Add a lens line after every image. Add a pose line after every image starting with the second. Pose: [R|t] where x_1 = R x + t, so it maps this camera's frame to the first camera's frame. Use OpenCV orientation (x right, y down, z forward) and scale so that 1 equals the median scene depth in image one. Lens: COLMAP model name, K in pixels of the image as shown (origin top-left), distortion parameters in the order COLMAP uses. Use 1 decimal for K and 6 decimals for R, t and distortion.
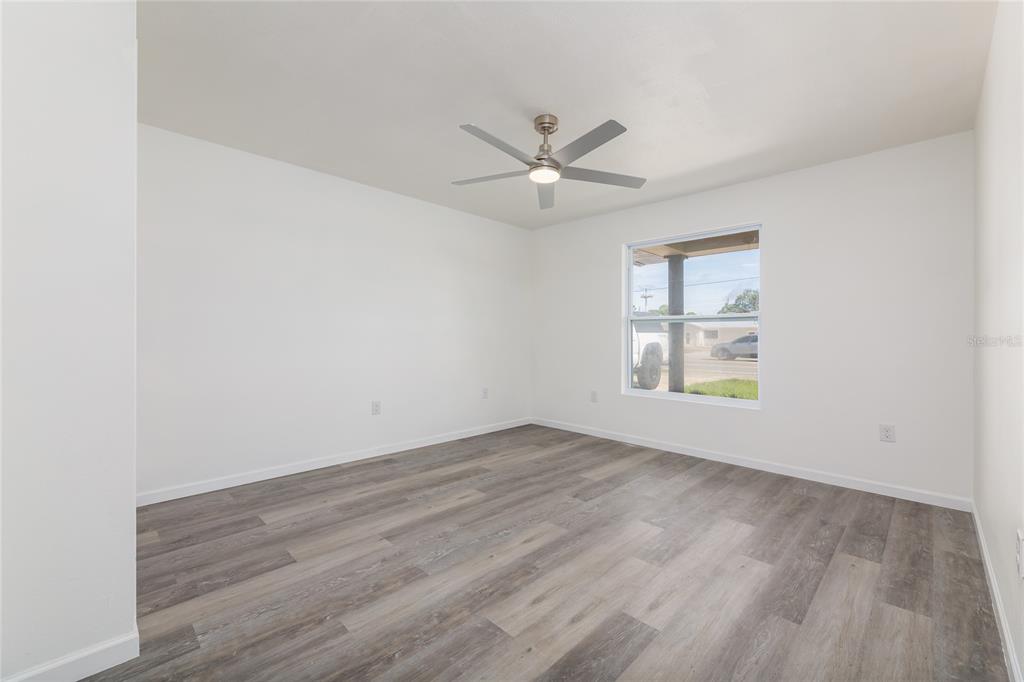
lens RADIAL K [[415.1, 0, 511.5], [0, 415.1, 336.7], [0, 0, 1]] dist [-0.000111, -0.000289]
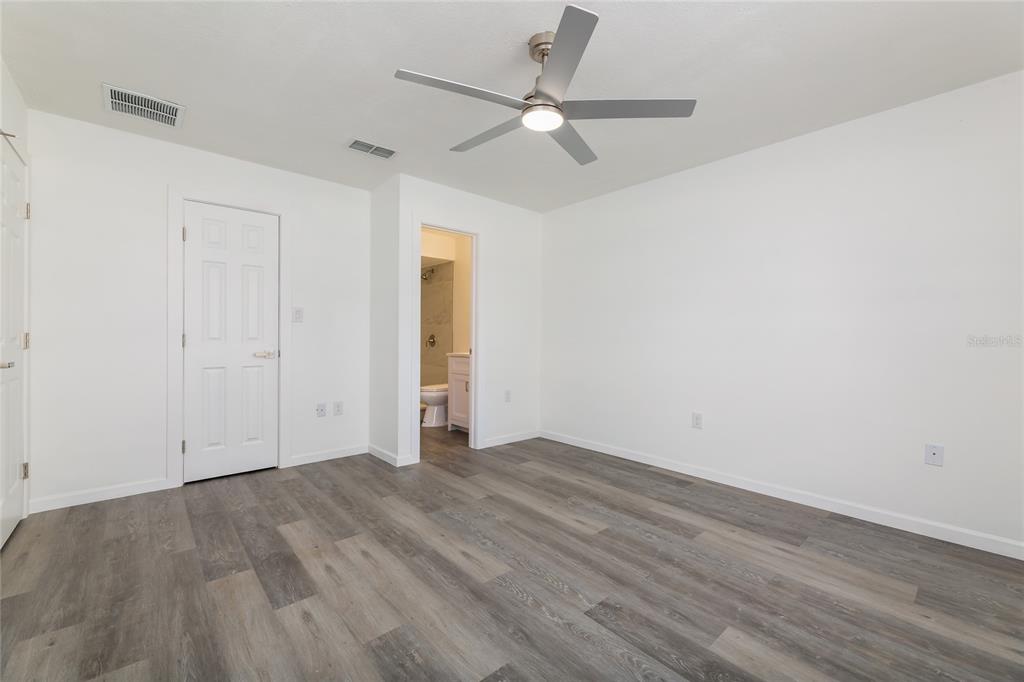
lens RADIAL K [[415.1, 0, 511.5], [0, 415.1, 336.7], [0, 0, 1]] dist [-0.000111, -0.000289]
pose [[-0.051773, -0.007462, -0.998631, 0.773903], [-0.006795, 0.999952, -0.007119, 0.009690], [0.998636, 0.006417, -0.051821, 0.922340]]
